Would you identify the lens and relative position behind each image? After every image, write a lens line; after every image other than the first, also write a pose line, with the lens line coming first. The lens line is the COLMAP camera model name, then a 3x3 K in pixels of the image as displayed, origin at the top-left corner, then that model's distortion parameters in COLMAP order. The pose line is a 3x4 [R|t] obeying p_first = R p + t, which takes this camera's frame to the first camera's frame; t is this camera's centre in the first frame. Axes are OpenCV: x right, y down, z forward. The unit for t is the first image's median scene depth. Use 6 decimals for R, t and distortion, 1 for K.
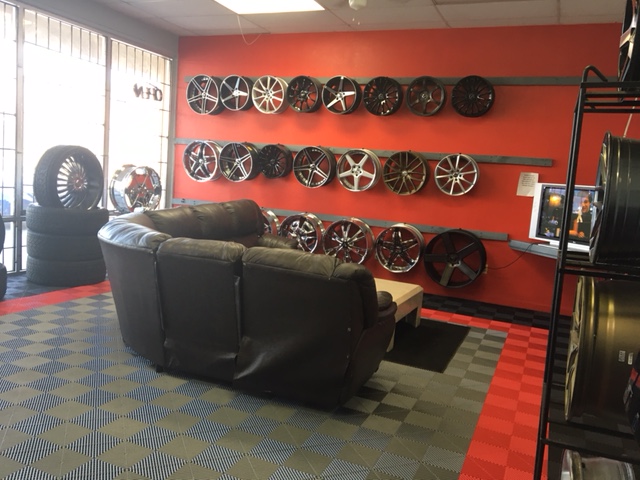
lens RADIAL K [[545.1, 0, 323.8], [0, 545.1, 239.5], [0, 0, 1]] dist [0.000804, -0.006366]
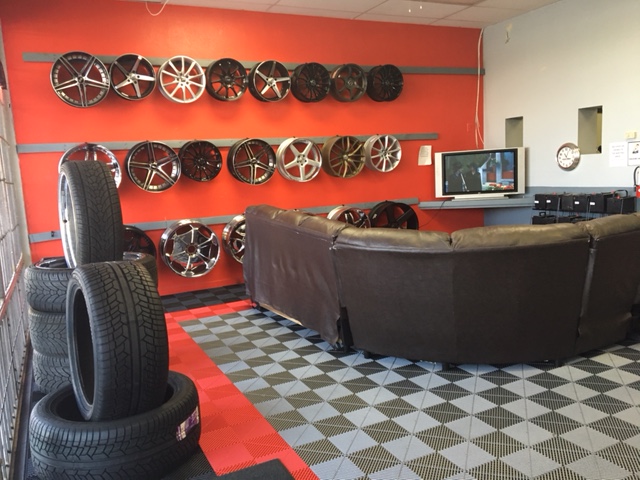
lens RADIAL K [[545.1, 0, 323.8], [0, 545.1, 239.5], [0, 0, 1]] dist [0.000804, -0.006366]
pose [[0.631287, -0.214026, 0.745433, -0.672571], [0.185426, 0.974944, 0.122890, -0.100643], [-0.753056, 0.060643, 0.655155, 0.345519]]
